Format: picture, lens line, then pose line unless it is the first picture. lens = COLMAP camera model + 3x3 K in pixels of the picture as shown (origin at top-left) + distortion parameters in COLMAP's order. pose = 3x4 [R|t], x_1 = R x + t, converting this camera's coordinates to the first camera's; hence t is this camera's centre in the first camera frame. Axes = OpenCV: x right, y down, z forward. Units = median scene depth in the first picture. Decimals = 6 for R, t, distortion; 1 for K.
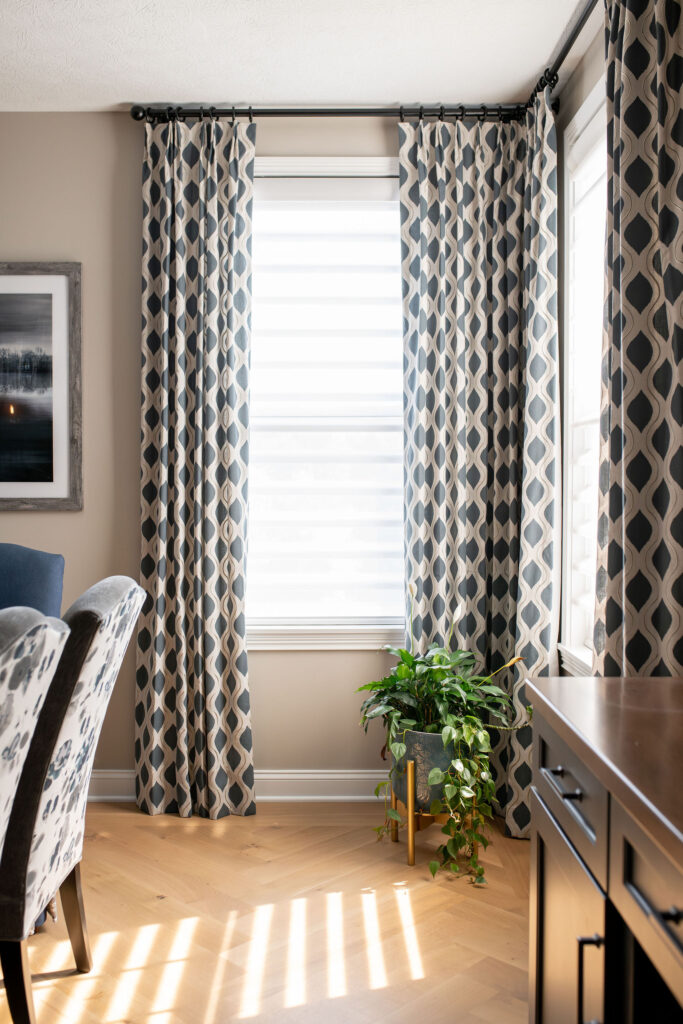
lens RADIAL K [[1014.4, 0, 342.8], [0, 1014.4, 512.6], [0, 0, 1]] dist [-0.034497, 0.000000]
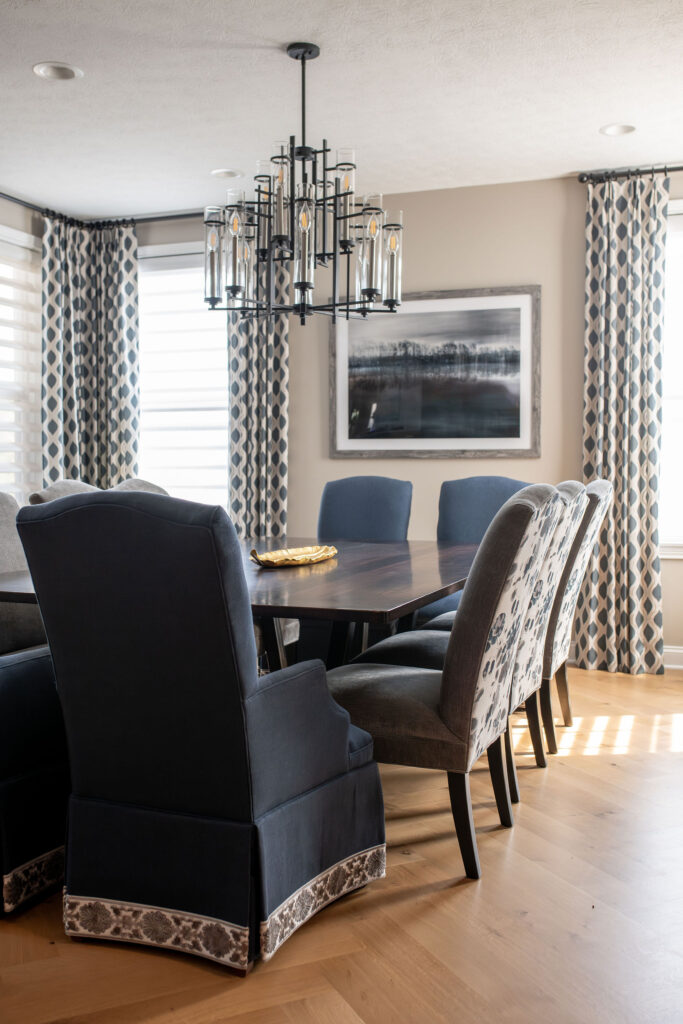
lens RADIAL K [[1014.4, 0, 336.3], [0, 1014.4, 509.4], [0, 0, 1]] dist [-0.034497, 0.000000]
pose [[0.938142, 0.013013, -0.346007, -0.031322], [-0.009564, 0.999886, 0.011673, 0.058972], [0.346119, -0.007642, 0.938159, -0.462667]]
